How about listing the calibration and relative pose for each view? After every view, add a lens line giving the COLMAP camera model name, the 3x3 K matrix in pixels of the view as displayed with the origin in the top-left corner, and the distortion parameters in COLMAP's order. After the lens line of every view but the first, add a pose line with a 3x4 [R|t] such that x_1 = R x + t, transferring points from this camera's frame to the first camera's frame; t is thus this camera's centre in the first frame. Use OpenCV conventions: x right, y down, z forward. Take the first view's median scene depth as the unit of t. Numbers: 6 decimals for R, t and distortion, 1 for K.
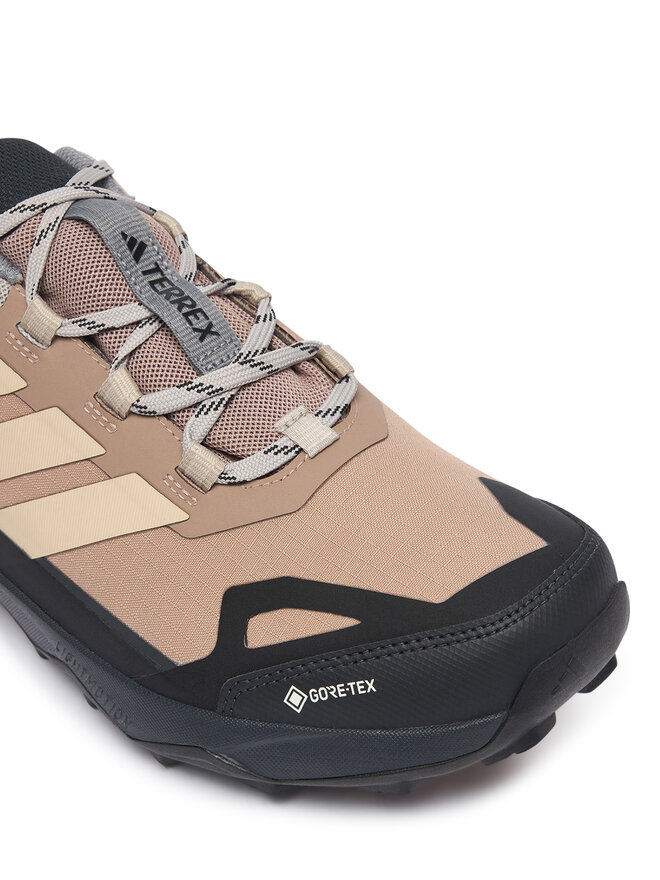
lens RADIAL K [[1599.7, 0, 330.0], [0, 1599.7, 440.0], [0, 0, 1]] dist [-0.038229, -0.116896]
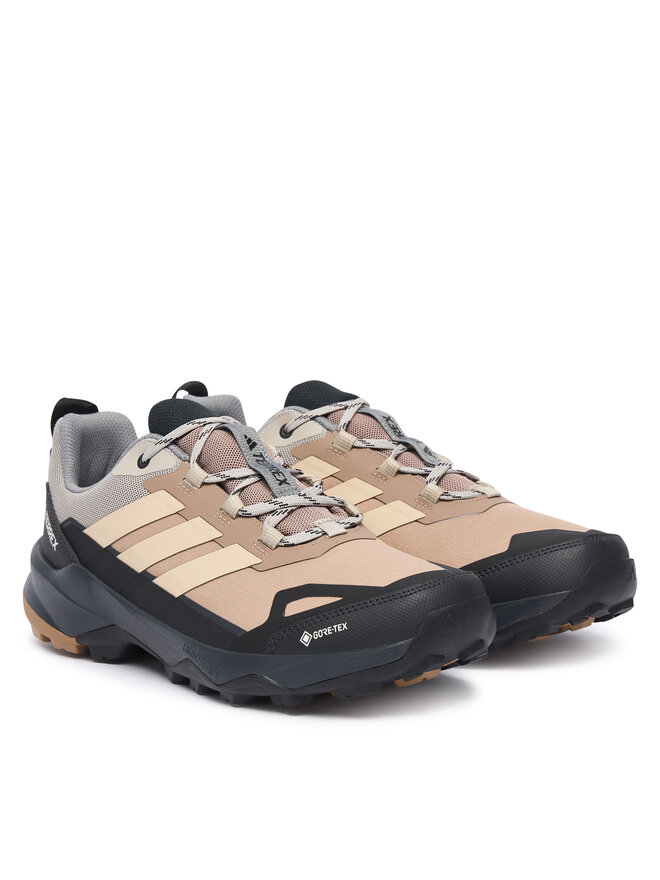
lens RADIAL K [[2317.9, 0, 330.0], [0, 2317.9, 440.0], [0, 0, 1]] dist [0.012472, 0.016063]
pose [[0.989141, 0.034027, -0.142974, 0.366407], [-0.092939, 0.898433, -0.429163, 1.057633], [0.113849, 0.437790, 0.891840, -1.444220]]
